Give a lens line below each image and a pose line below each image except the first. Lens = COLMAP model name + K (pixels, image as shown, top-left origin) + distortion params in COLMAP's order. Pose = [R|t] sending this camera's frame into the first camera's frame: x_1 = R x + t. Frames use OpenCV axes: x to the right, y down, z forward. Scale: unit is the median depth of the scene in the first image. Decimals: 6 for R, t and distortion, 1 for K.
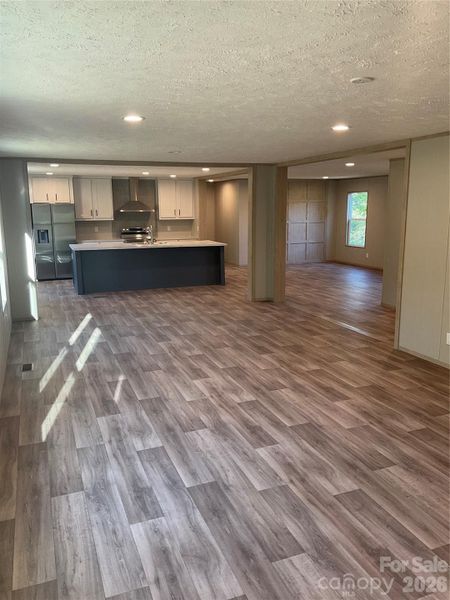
lens RADIAL K [[502.2, 0, 233.7], [0, 502.2, 289.1], [0, 0, 1]] dist [0.038106, -0.062094]
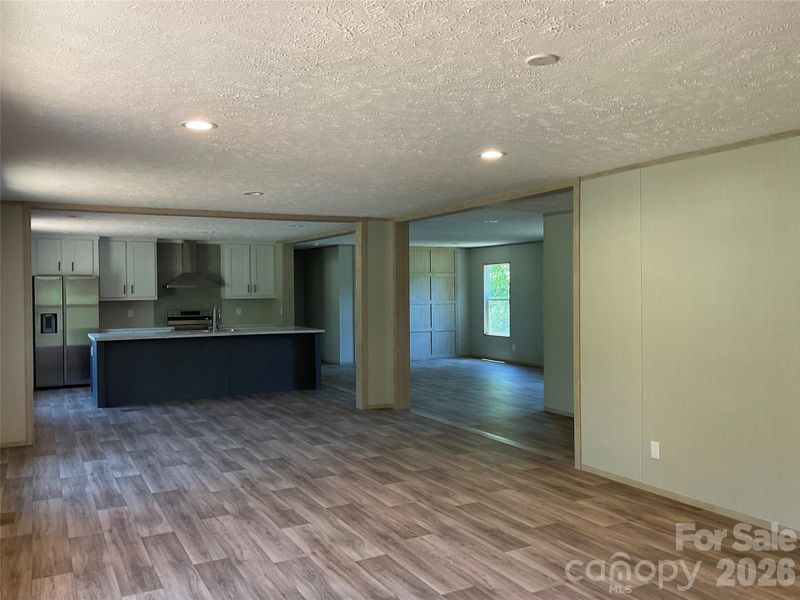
lens RADIAL K [[668.4, 0, 412.3], [0, 668.4, 287.3], [0, 0, 1]] dist [0.074185, -0.154344]
pose [[0.991321, -0.002223, 0.131446, -0.029693], [0.024878, 0.984963, -0.170964, 0.031793], [-0.129089, 0.172751, 0.976470, 0.101345]]
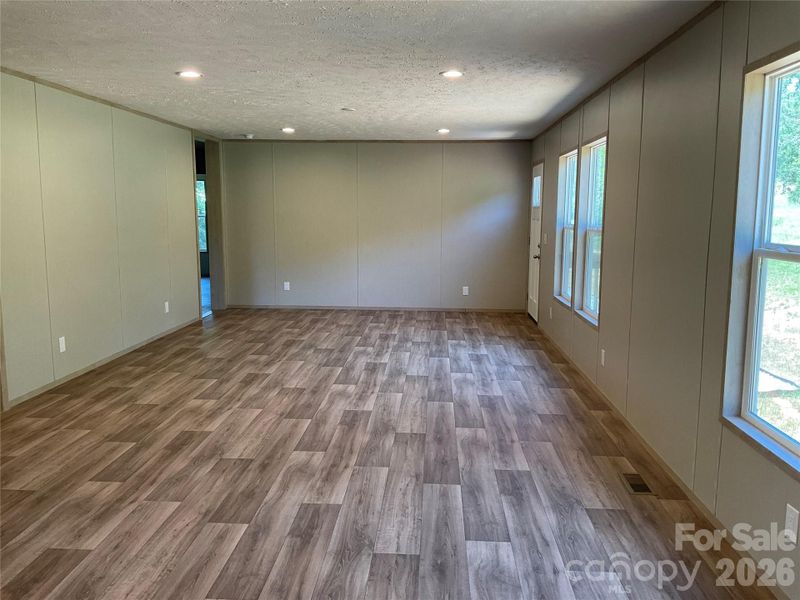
lens RADIAL K [[656.6, 0, 392.6], [0, 656.6, 294.6], [0, 0, 1]] dist [0.060650, -0.117909]
pose [[-0.903063, -0.052781, 0.426254, -0.512722], [0.071367, 0.960186, 0.270093, -0.235517], [-0.423539, 0.274331, -0.863341, 1.791965]]
